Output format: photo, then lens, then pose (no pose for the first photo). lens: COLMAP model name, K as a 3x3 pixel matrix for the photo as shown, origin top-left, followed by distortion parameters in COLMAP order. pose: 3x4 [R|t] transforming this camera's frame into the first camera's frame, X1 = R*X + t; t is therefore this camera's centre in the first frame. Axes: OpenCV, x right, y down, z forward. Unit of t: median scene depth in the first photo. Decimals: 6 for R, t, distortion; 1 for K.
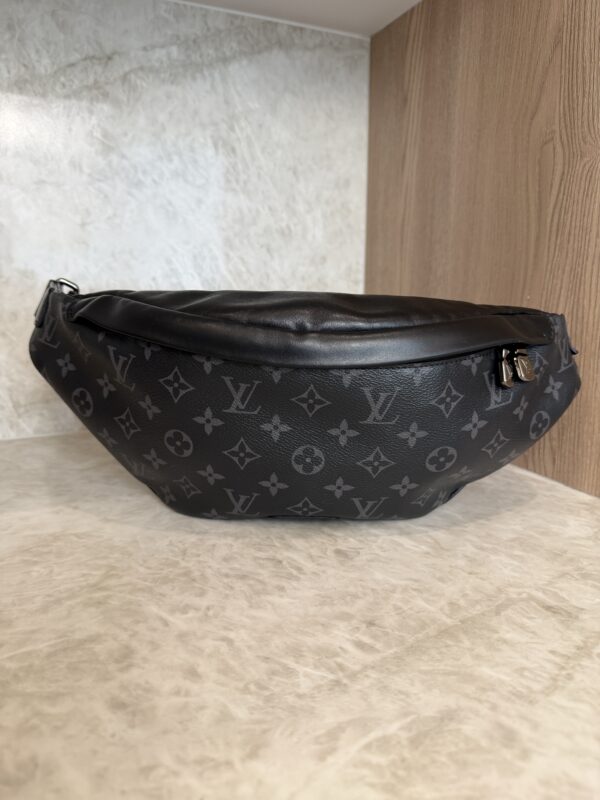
lens RADIAL K [[584.3, 0, 301.4], [0, 584.3, 400.4], [0, 0, 1]] dist [-0.025011, 0.001515]
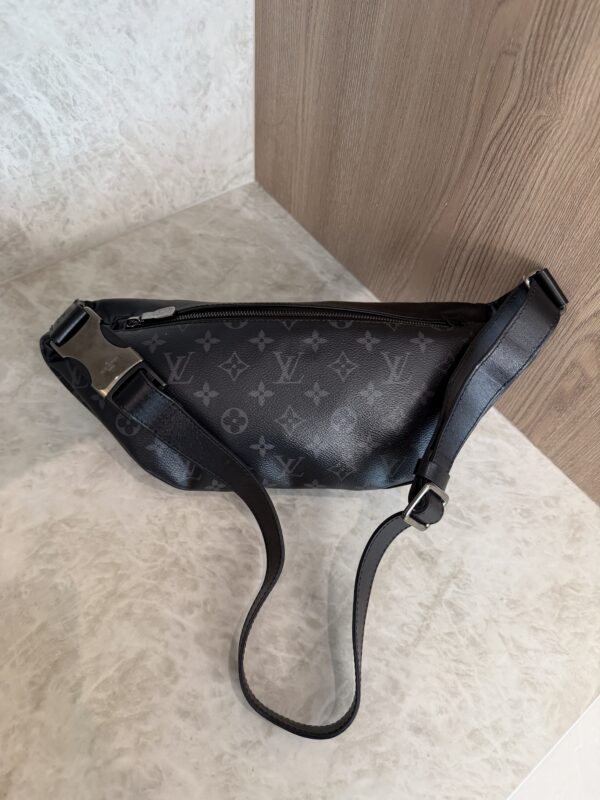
lens RADIAL K [[578.9, 0, 302.1], [0, 578.9, 398.5], [0, 0, 1]] dist [-0.010063, -0.007950]
pose [[0.971618, -0.153892, 0.179656, -0.125144], [-0.022122, 0.697023, 0.716707, -1.271786], [-0.235520, -0.700340, 0.673836, 0.377139]]
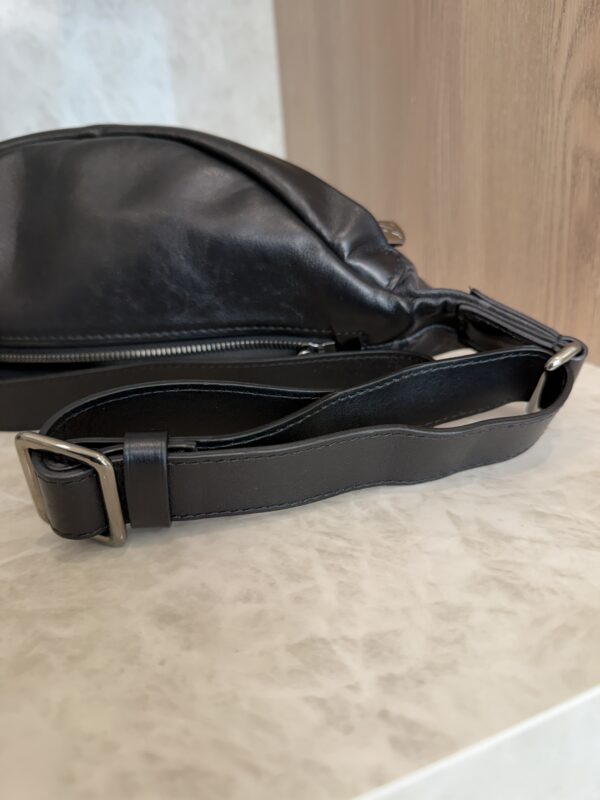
lens RADIAL K [[597.0, 0, 302.0], [0, 597.0, 399.7], [0, 0, 1]] dist [-0.053044, 0.009146]
pose [[0.996377, -0.051777, -0.067469, 0.535010], [0.062814, 0.982851, 0.173373, 0.187532], [0.057335, -0.176983, 0.982542, 0.155267]]
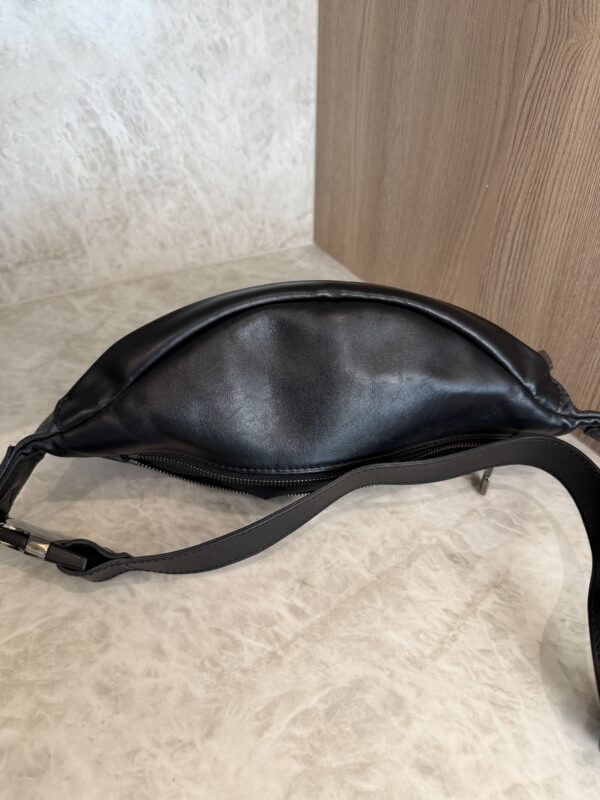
lens RADIAL K [[586.0, 0, 299.1], [0, 586.0, 399.4], [0, 0, 1]] dist [-0.022116, -0.000064]
pose [[0.997962, -0.034448, 0.053714, 0.065772], [0.007069, 0.896263, 0.443467, -0.573093], [-0.063418, -0.442184, 0.894680, 0.092015]]
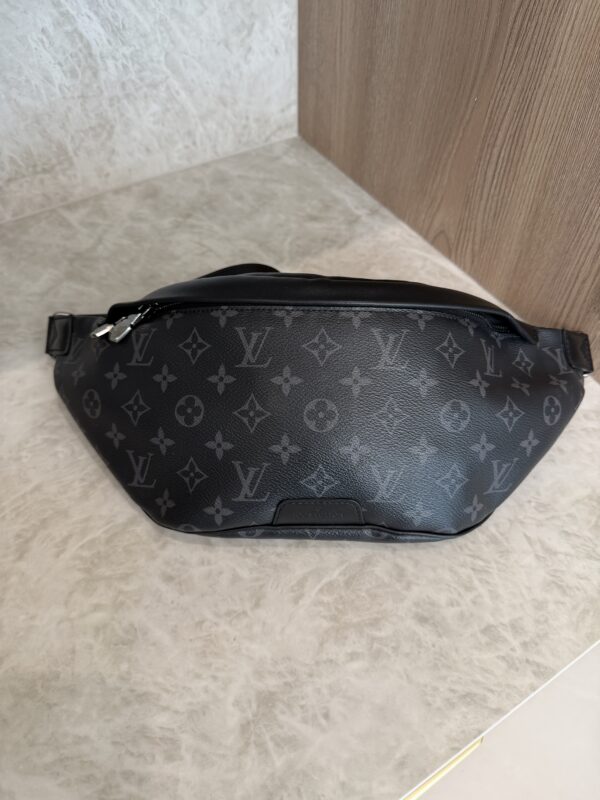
lens RADIAL K [[584.3, 0, 301.4], [0, 584.3, 400.4], [0, 0, 1]] dist [-0.025011, 0.001515]
pose [[0.991699, -0.095675, 0.085909, -0.035093], [0.018710, 0.768368, 0.639734, -0.819136], [-0.127216, -0.632816, 0.763780, 0.020010]]
